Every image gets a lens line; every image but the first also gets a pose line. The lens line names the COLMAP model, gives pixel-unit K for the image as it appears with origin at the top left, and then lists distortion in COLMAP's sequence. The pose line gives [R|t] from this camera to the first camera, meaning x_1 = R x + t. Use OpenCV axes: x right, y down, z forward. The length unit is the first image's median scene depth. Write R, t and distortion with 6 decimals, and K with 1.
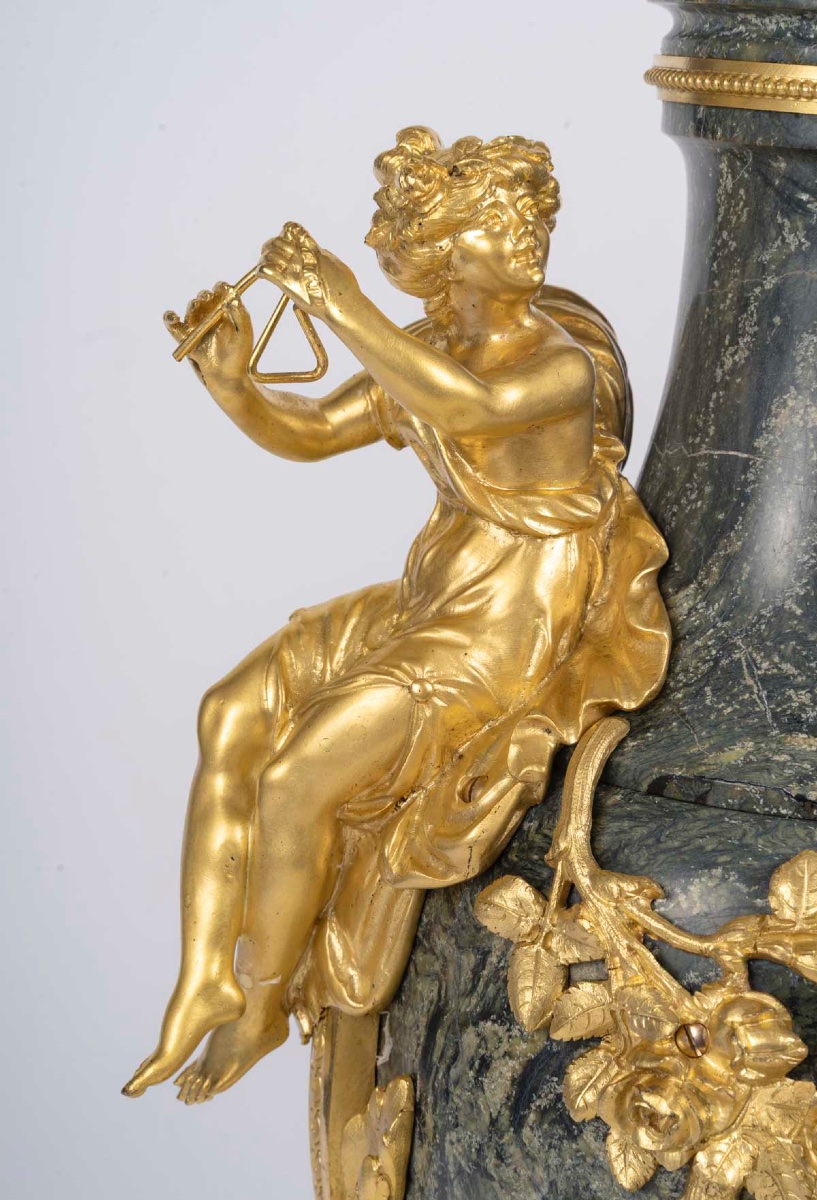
lens RADIAL K [[2637.7, 0, 406.3], [0, 2637.7, 612.1], [0, 0, 1]] dist [0.092684, 0.000000]
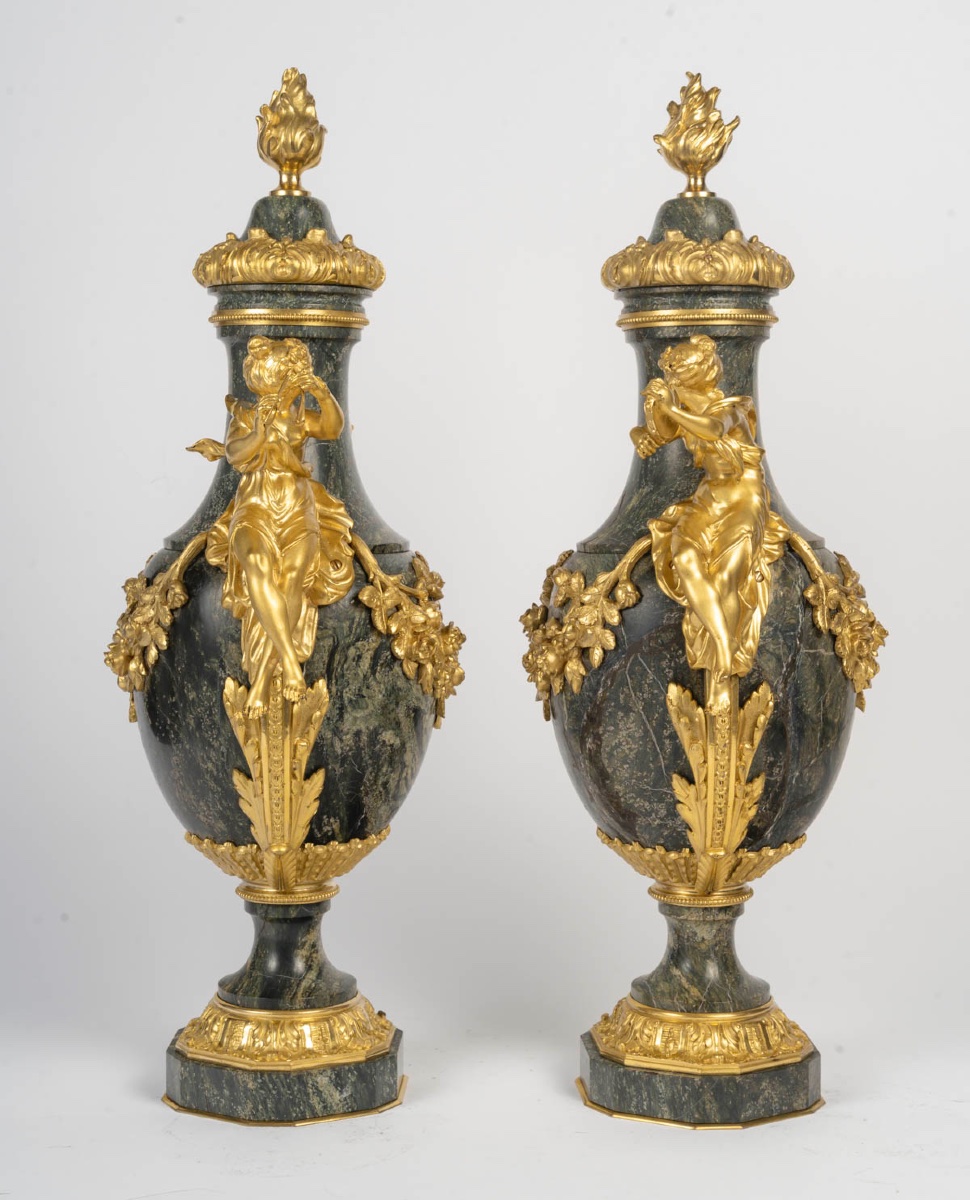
lens RADIAL K [[2158.0, 0, 491.4], [0, 2158.0, 607.6], [0, 0, 1]] dist [0.029963, 0.000000]
pose [[0.211670, -0.134308, 0.968069, -2.175475], [0.206325, 0.974330, 0.090064, -0.060811], [-0.955315, 0.180673, 0.233947, 0.310736]]
